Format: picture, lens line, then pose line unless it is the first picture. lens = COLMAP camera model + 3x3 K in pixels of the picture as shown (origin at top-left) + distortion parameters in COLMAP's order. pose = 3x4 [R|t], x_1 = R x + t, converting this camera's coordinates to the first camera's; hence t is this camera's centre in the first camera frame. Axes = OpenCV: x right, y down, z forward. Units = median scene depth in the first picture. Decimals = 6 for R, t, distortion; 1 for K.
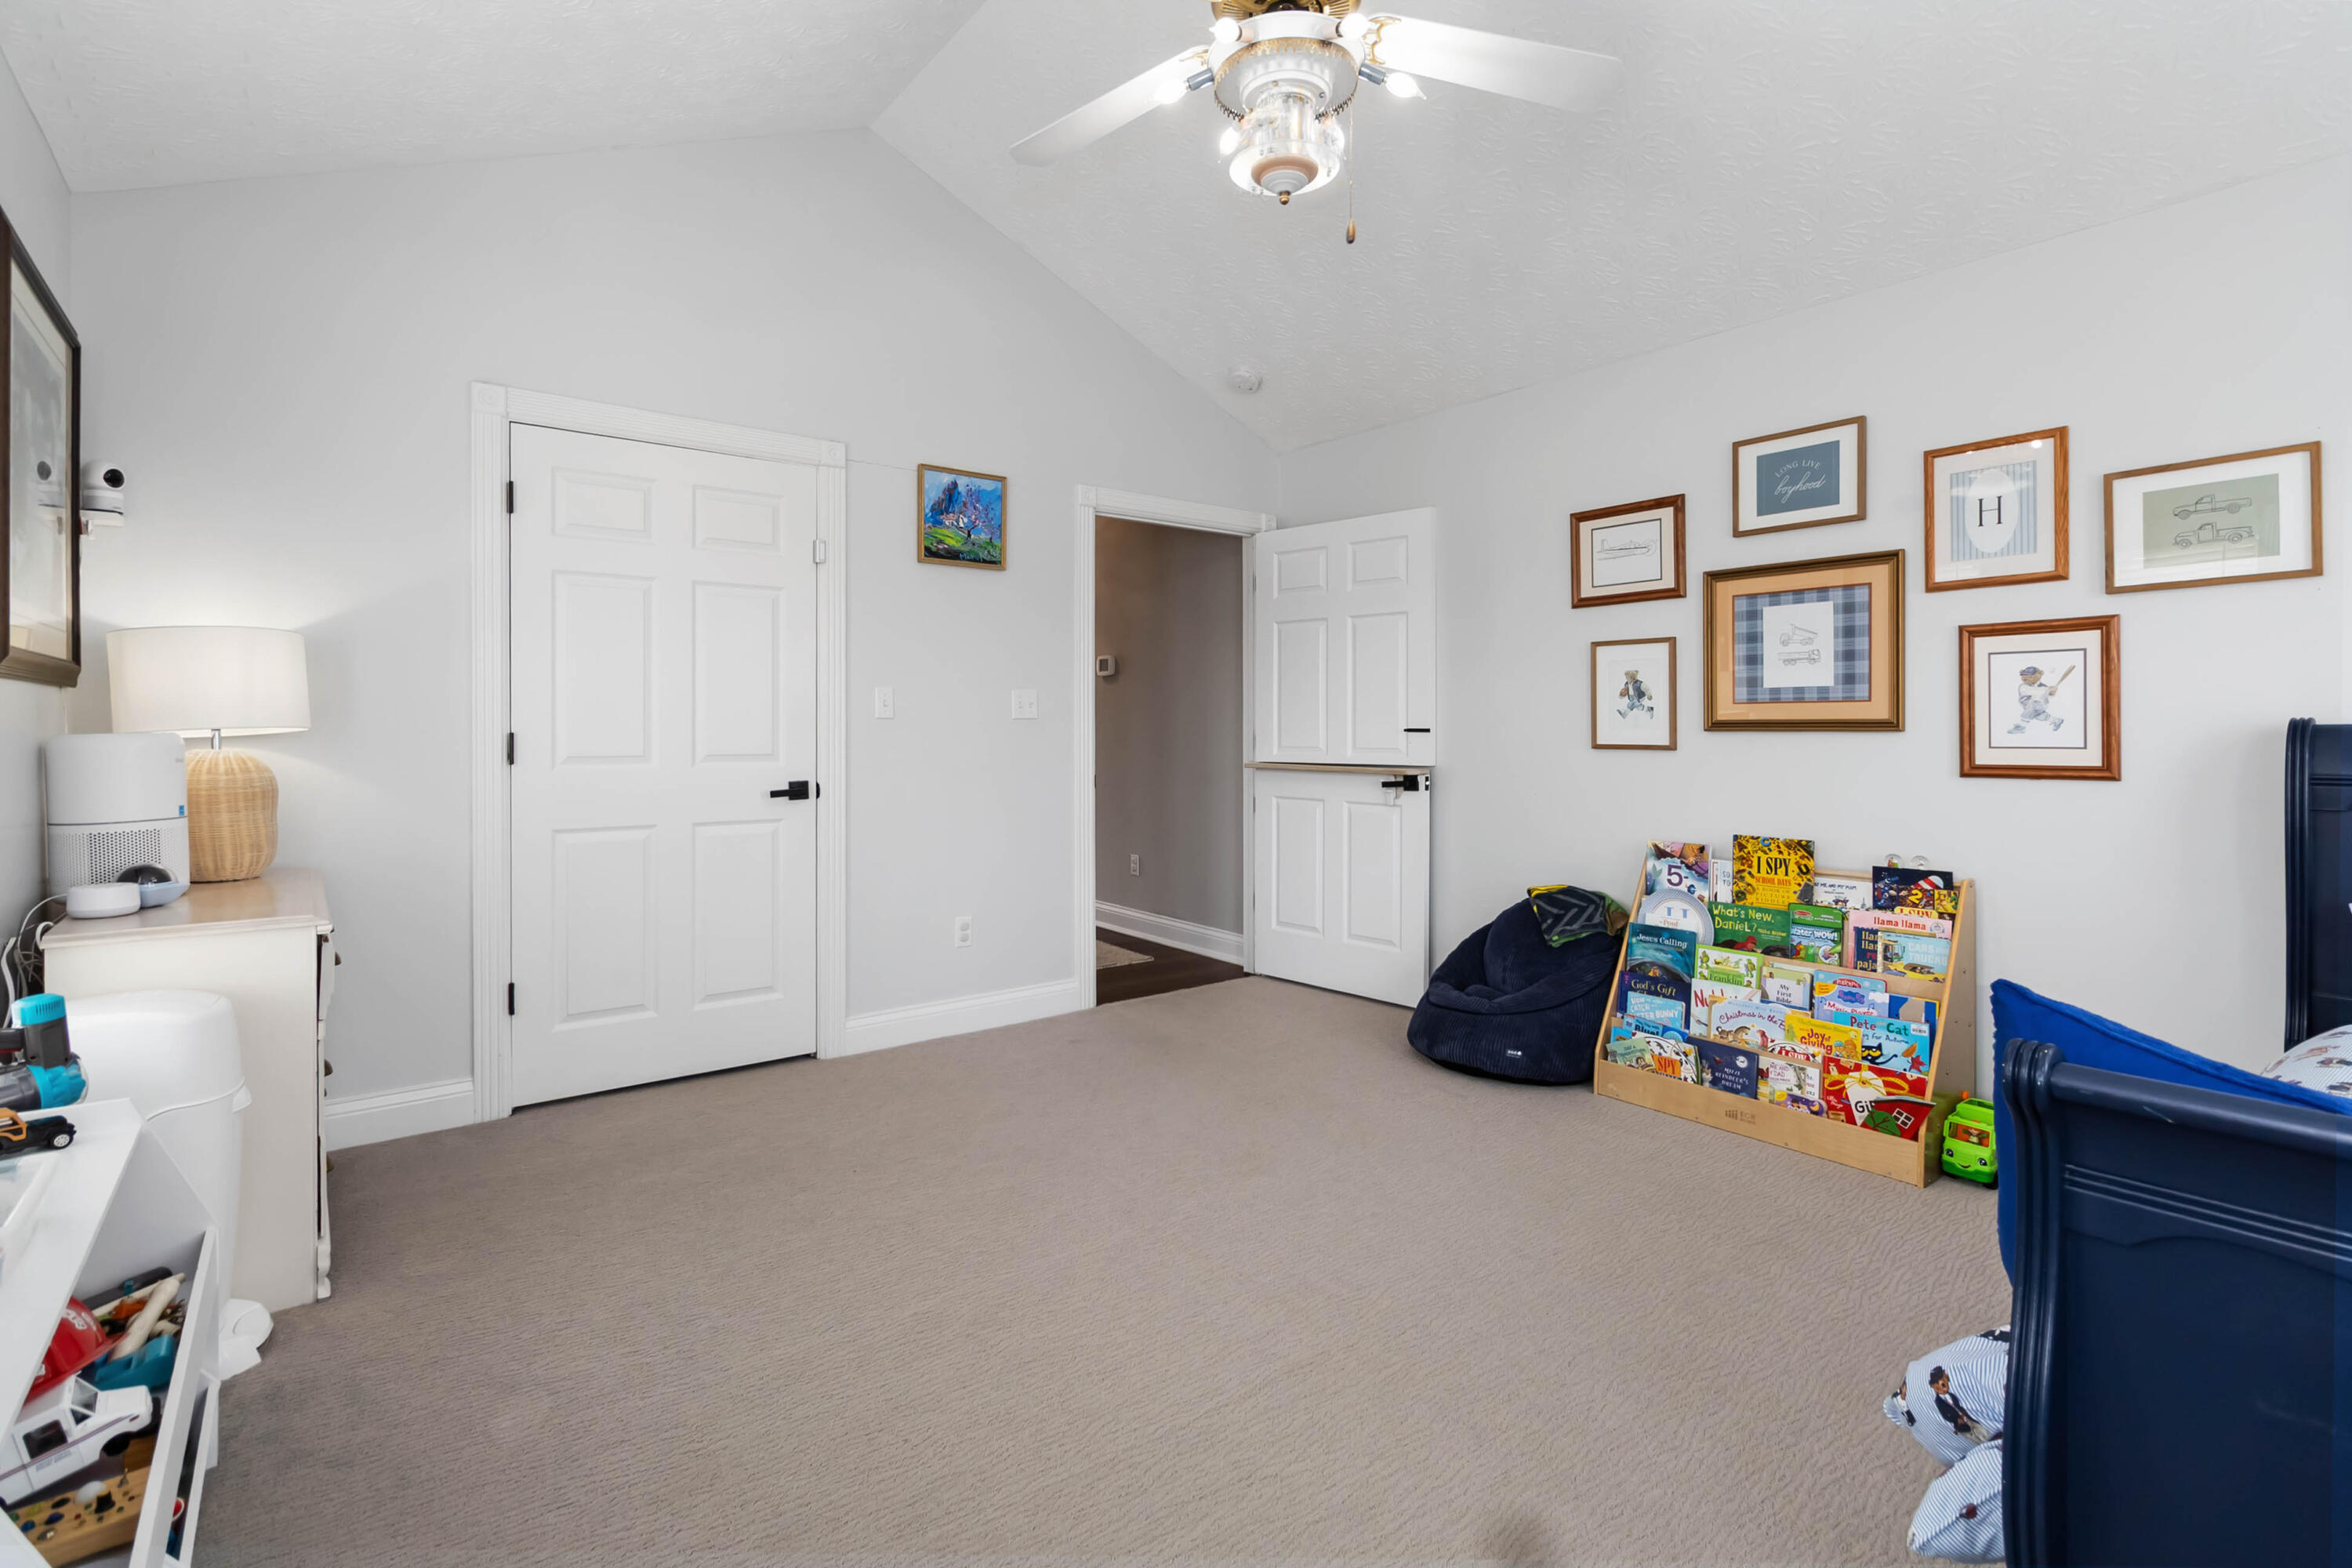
lens RADIAL K [[1103.5, 0, 1169.3], [0, 1103.5, 723.6], [0, 0, 1]] dist [0.001830, 0.000053]
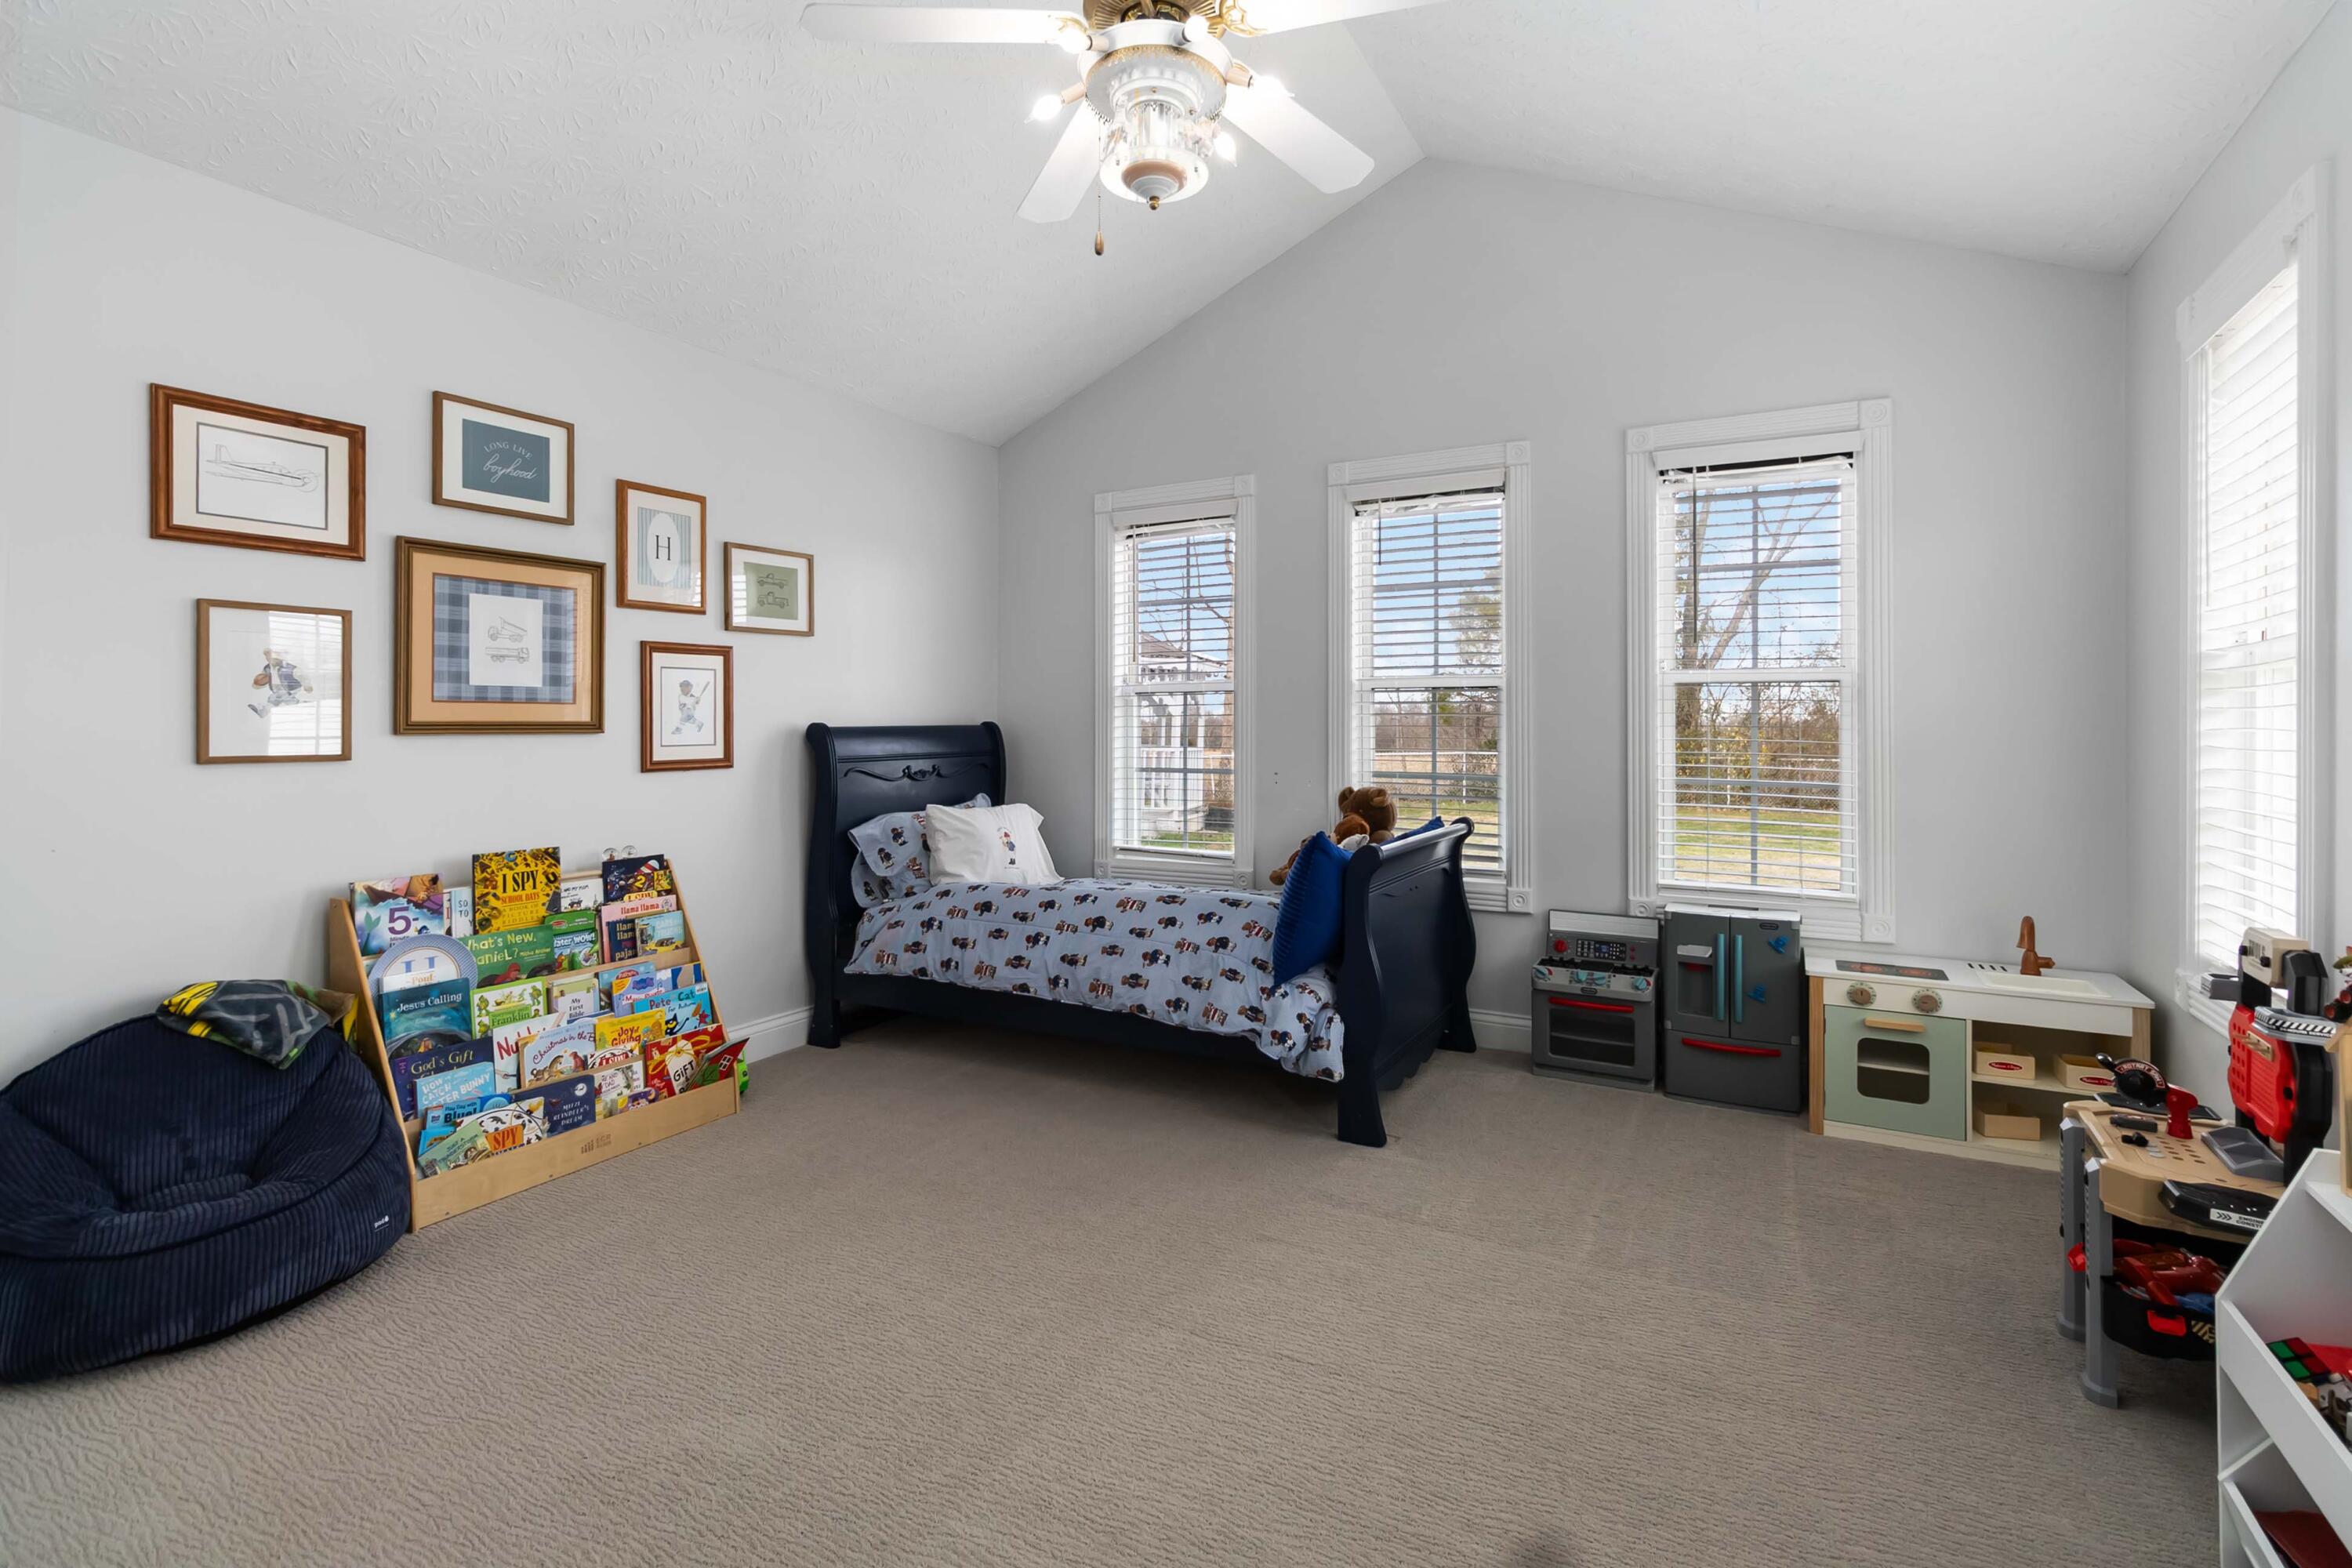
lens RADIAL K [[1103.5, 0, 1169.3], [0, 1103.5, 723.6], [0, 0, 1]] dist [0.001830, 0.000053]
pose [[-0.393397, 0.005771, 0.919351, -0.515458], [0.001915, 0.999983, -0.005458, 0.004414], [-0.919367, -0.000387, -0.393401, 0.882287]]
